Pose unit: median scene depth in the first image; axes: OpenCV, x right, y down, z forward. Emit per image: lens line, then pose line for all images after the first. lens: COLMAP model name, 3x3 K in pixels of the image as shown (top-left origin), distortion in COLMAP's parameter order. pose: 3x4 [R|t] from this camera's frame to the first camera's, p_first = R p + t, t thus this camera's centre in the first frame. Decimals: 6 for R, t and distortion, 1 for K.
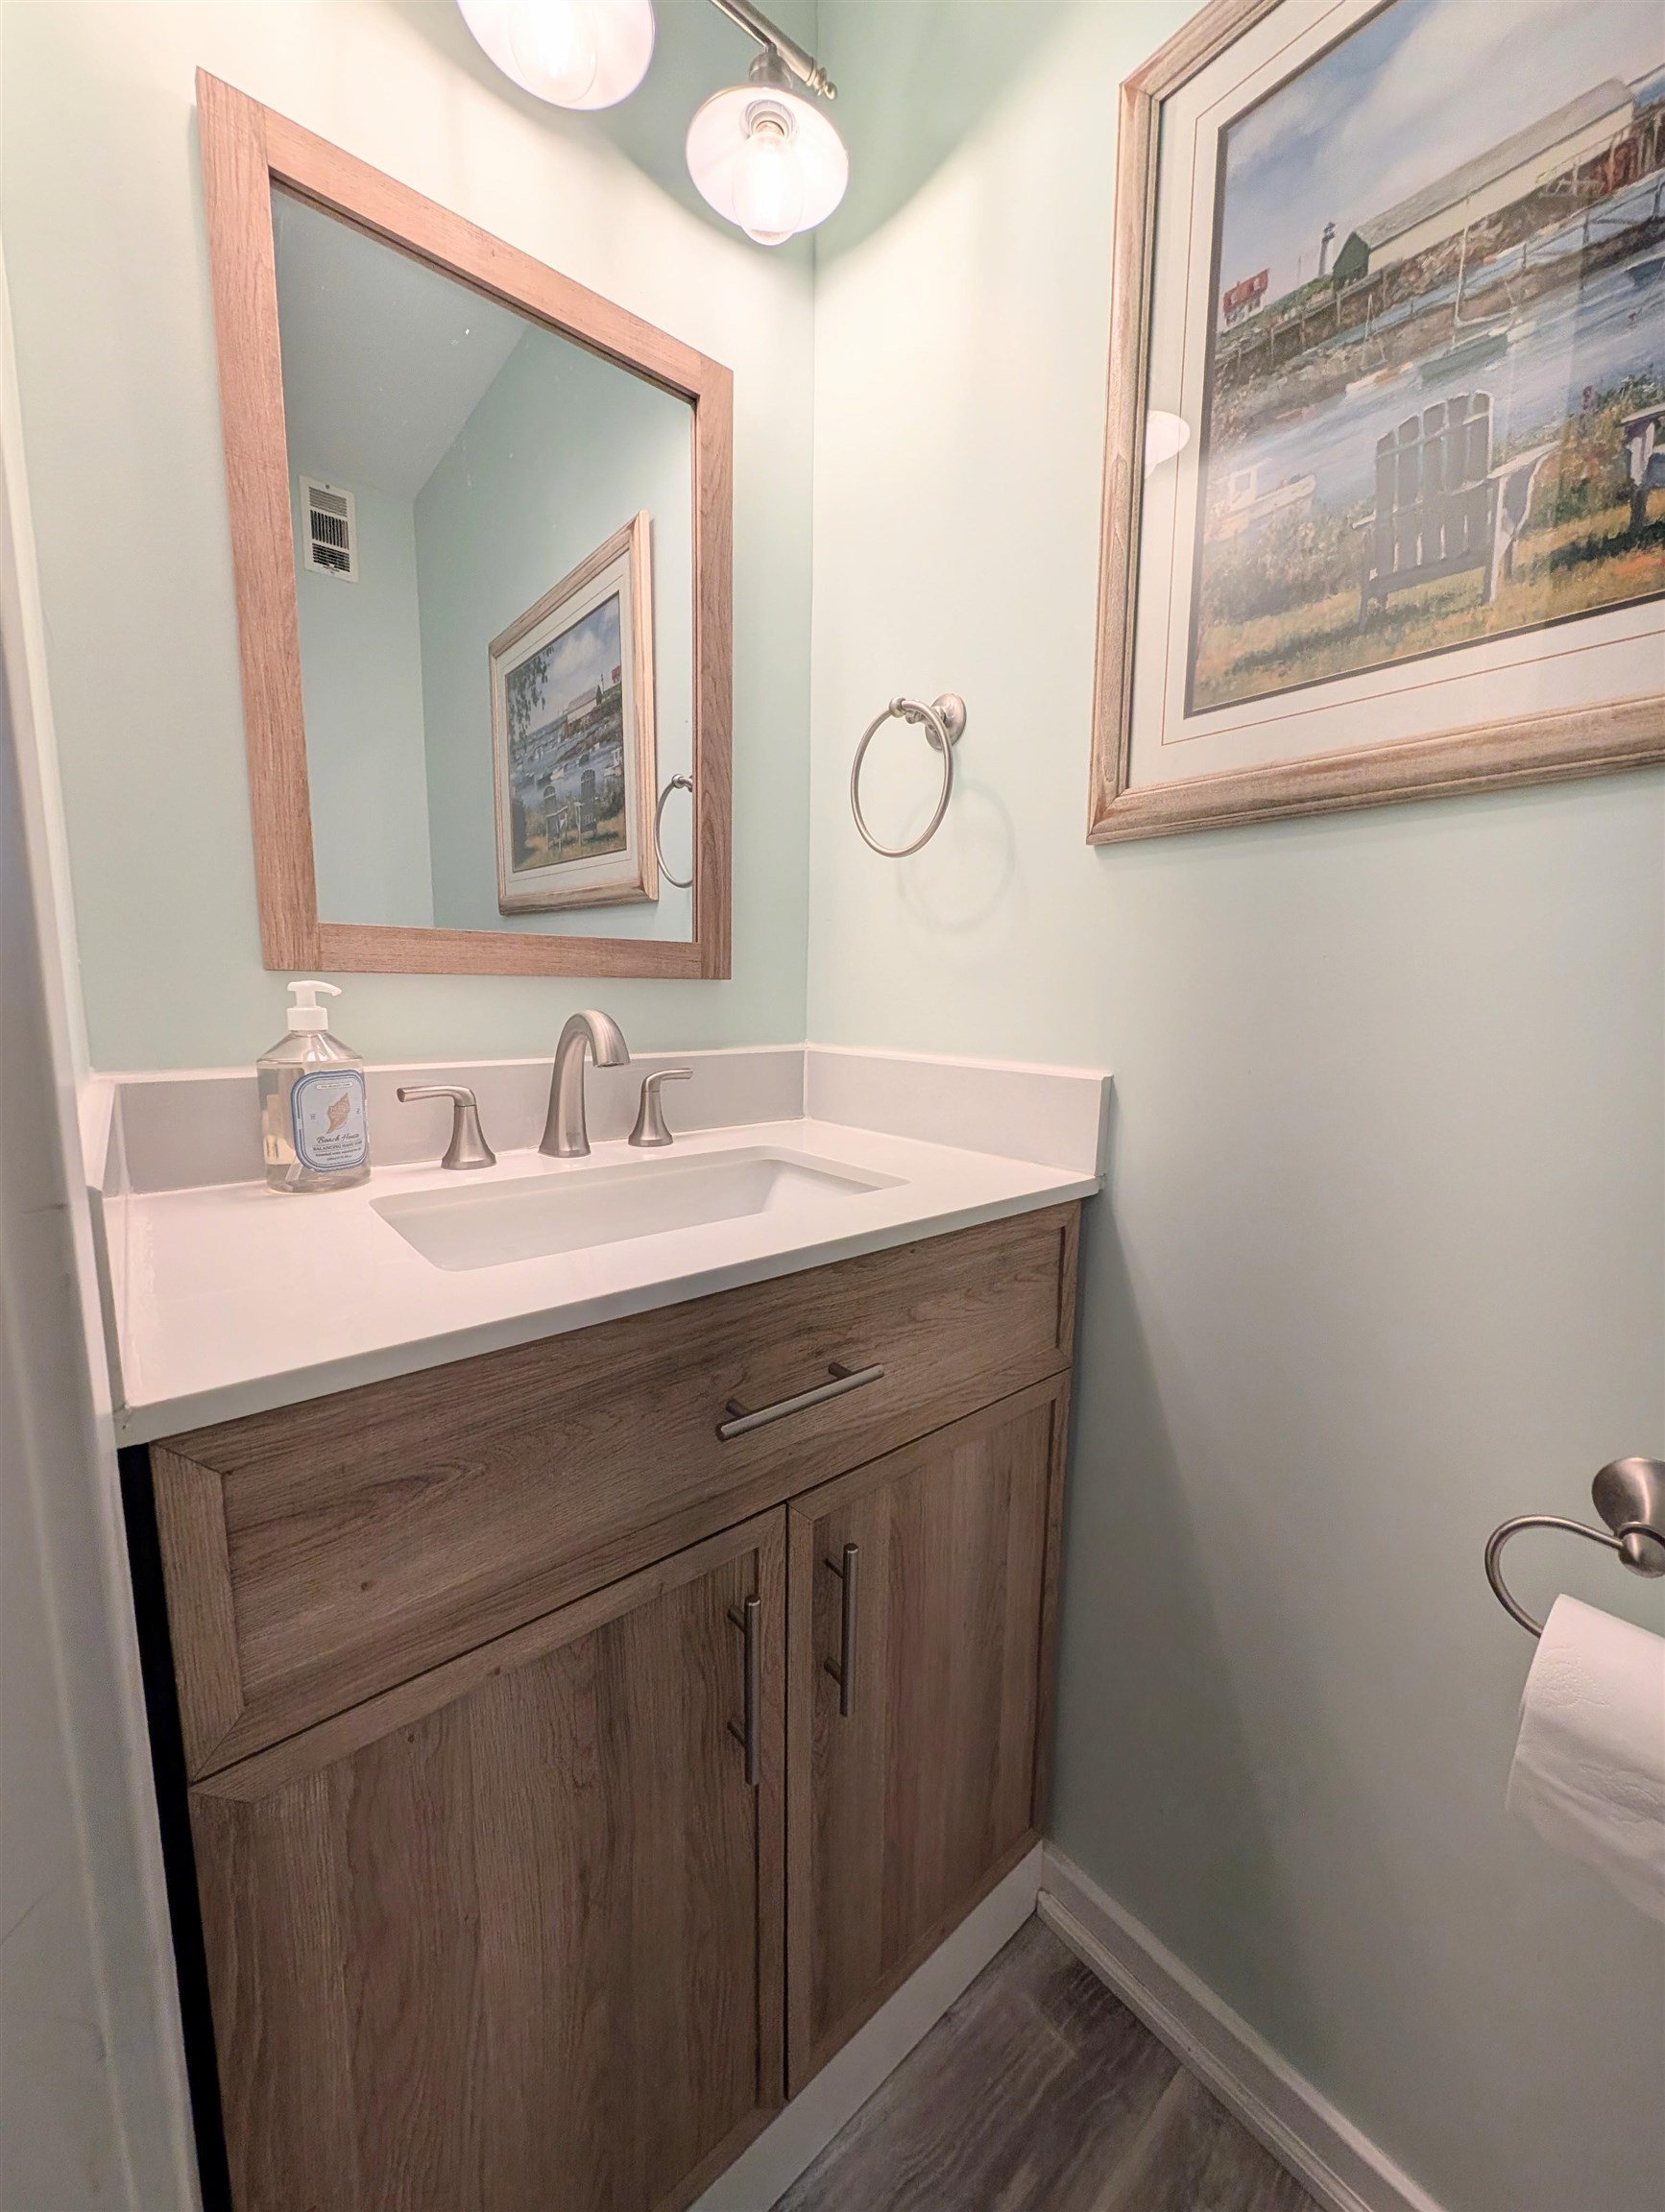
lens RADIAL K [[837.3, 0, 829.9], [0, 837.3, 1109.5], [0, 0, 1]] dist [-0.001922, 0.000638]
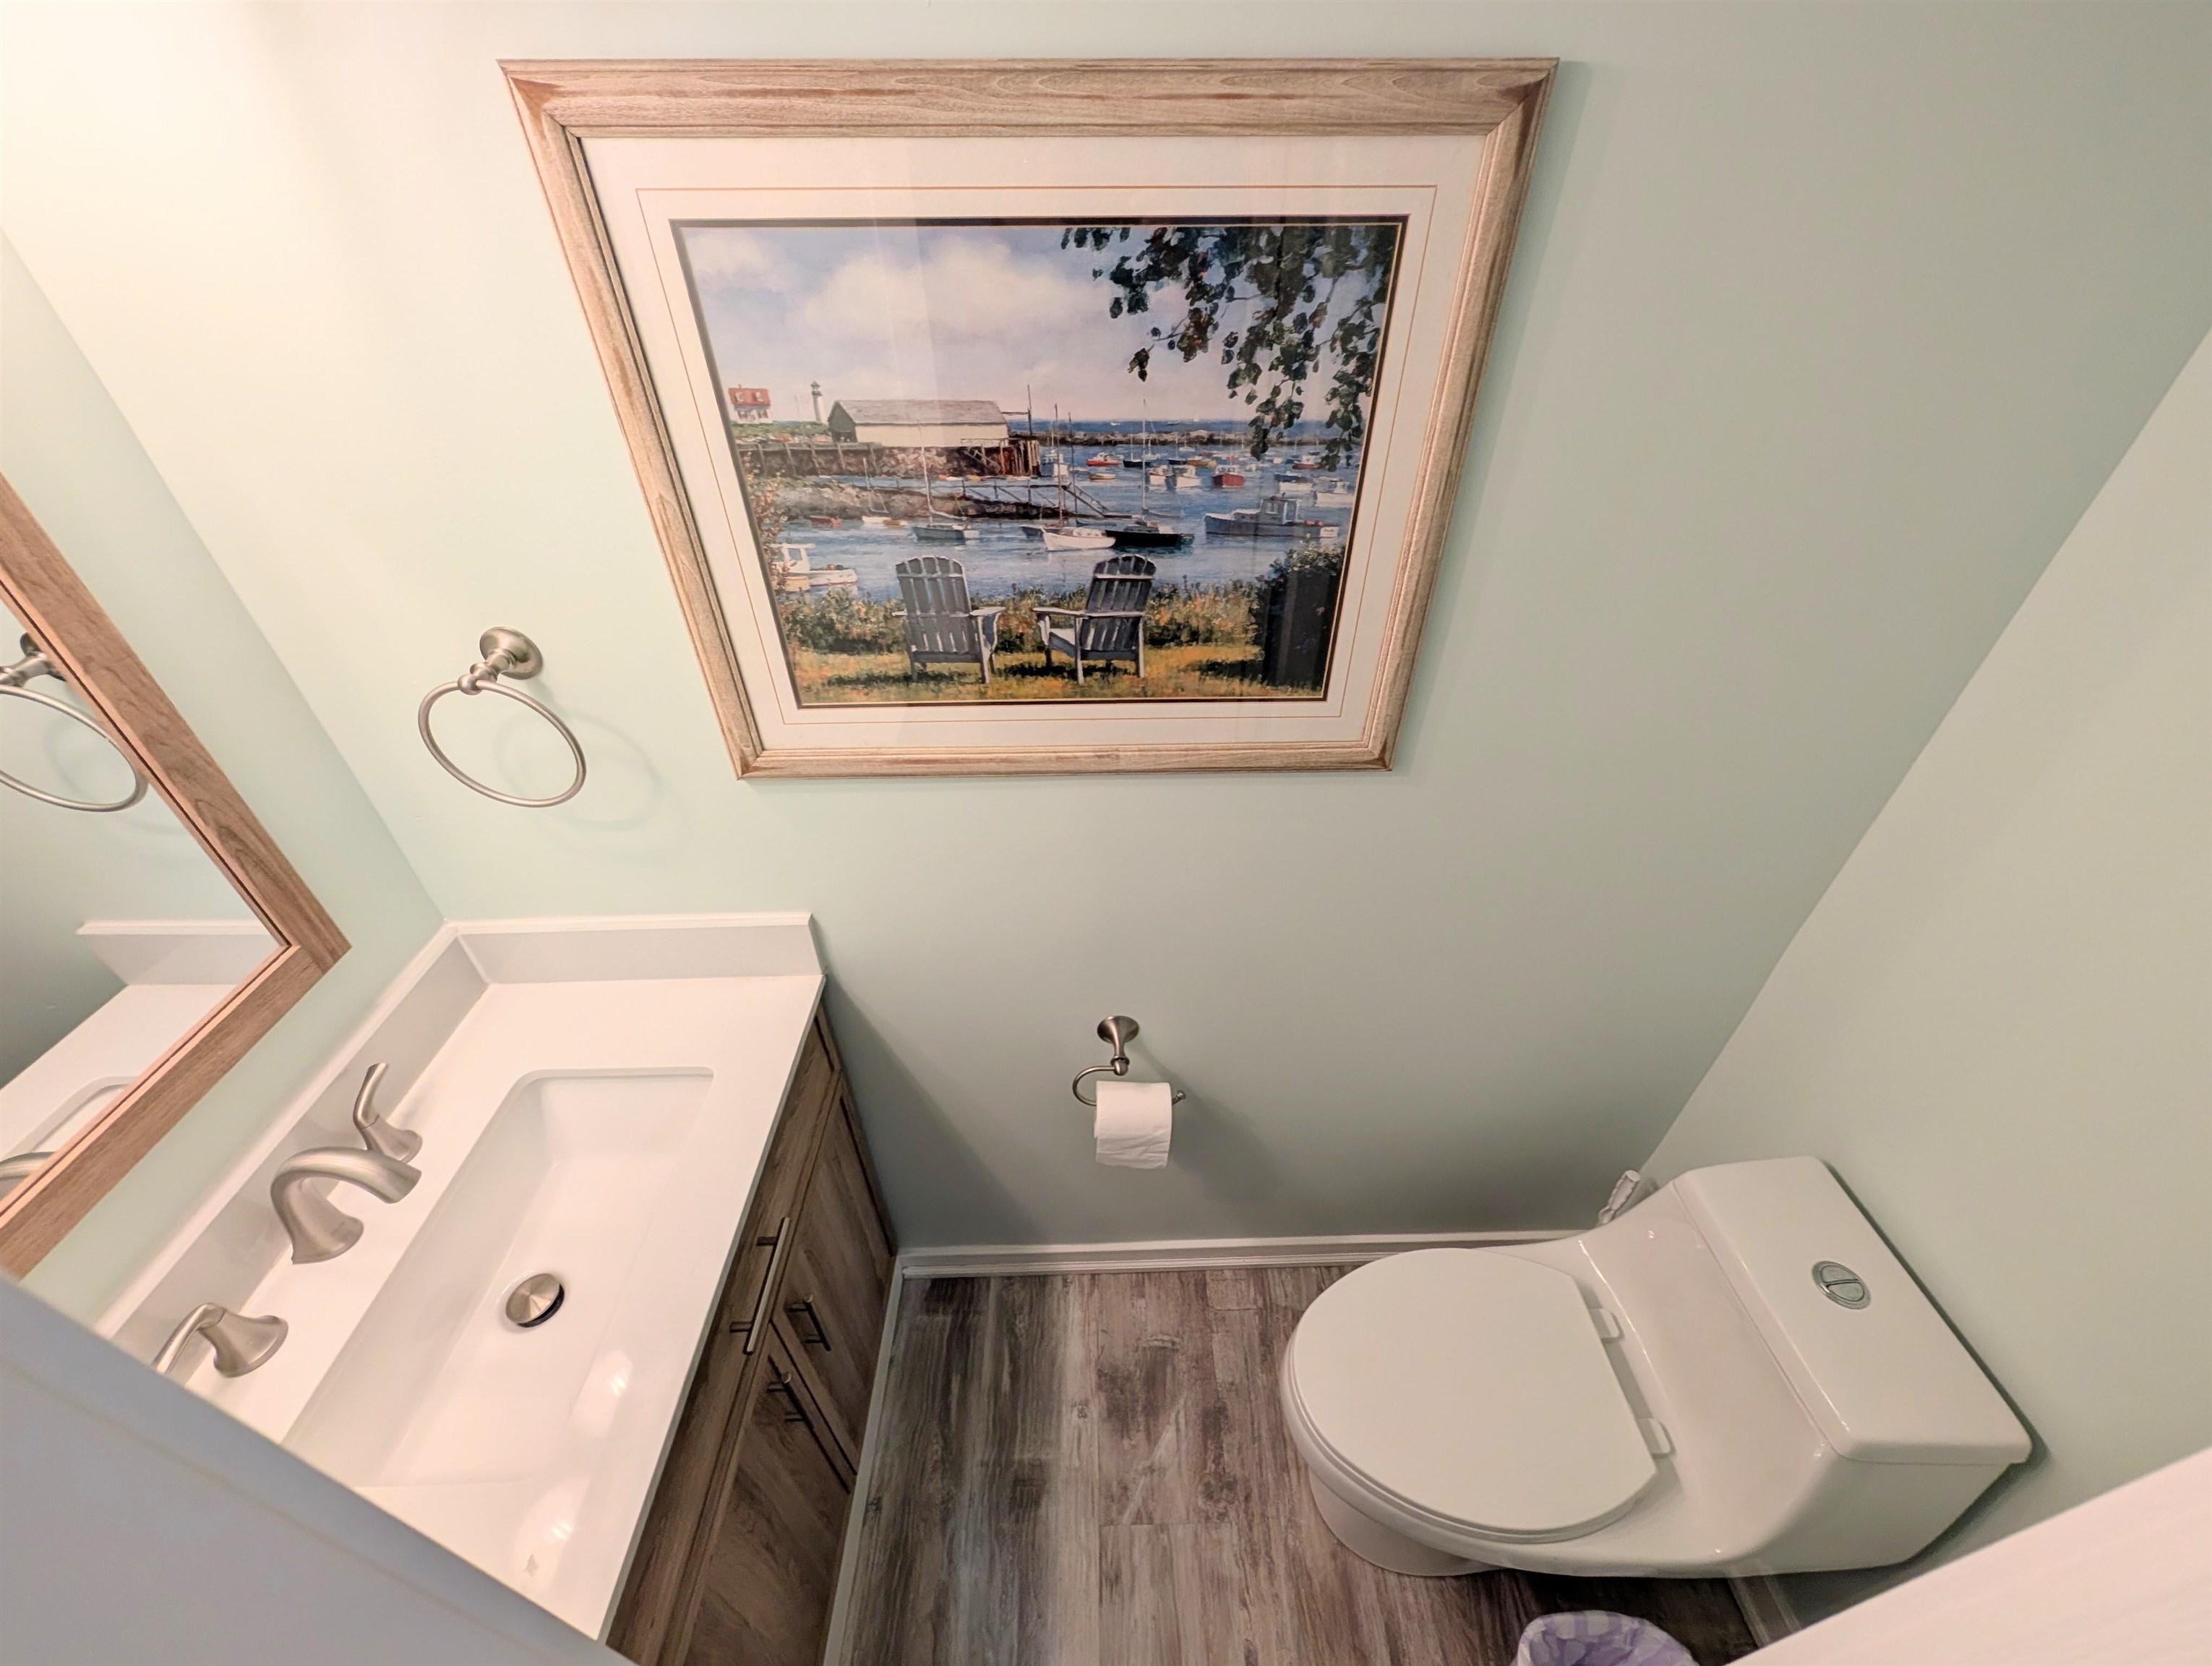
lens RADIAL K [[837.4, 0, 1108.4], [0, 837.4, 836.1], [0, 0, 1]] dist [-0.001922, 0.000638]
pose [[0.619414, -0.483595, 0.618436, -0.188599], [0.123032, 0.837813, 0.531913, -1.048344], [-0.775364, -0.253387, 0.578451, -0.177293]]
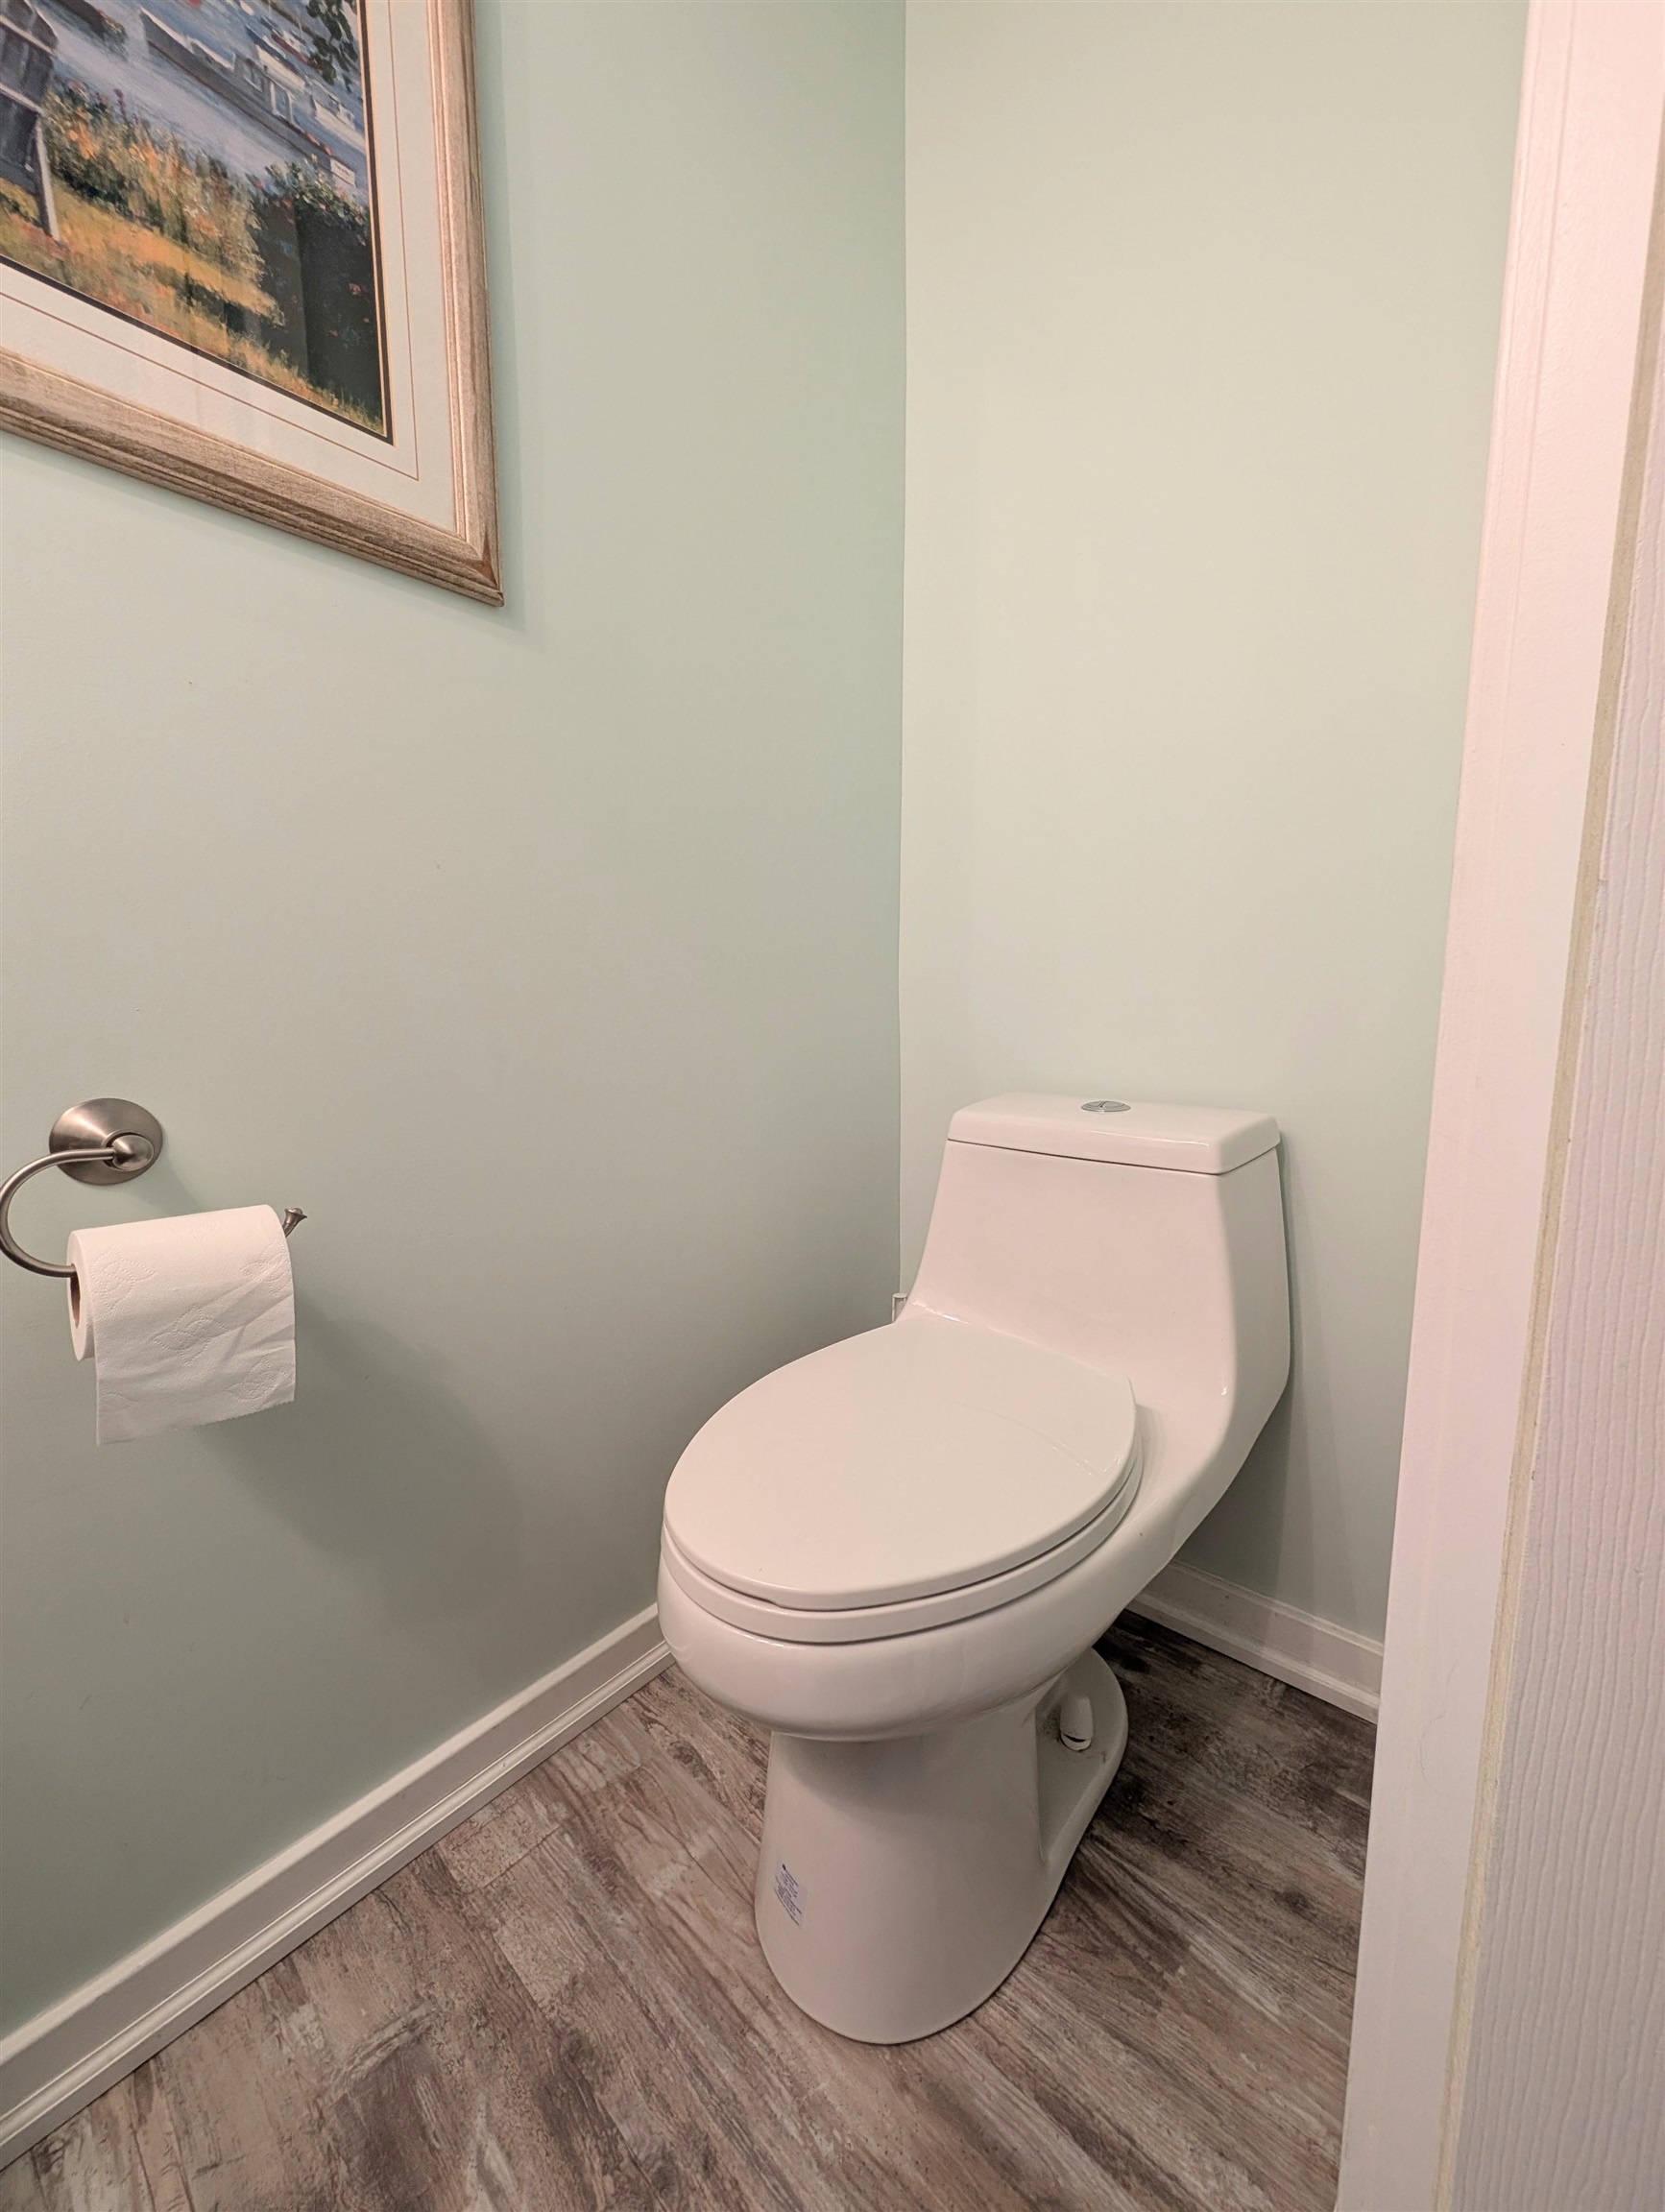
lens RADIAL K [[837.3, 0, 829.9], [0, 837.3, 1109.5], [0, 0, 1]] dist [-0.001922, 0.000638]
pose [[-0.164387, -0.138261, 0.976658, -0.218278], [0.141542, 0.976575, 0.162073, 0.323221], [-0.976188, 0.164881, -0.140966, 0.170810]]
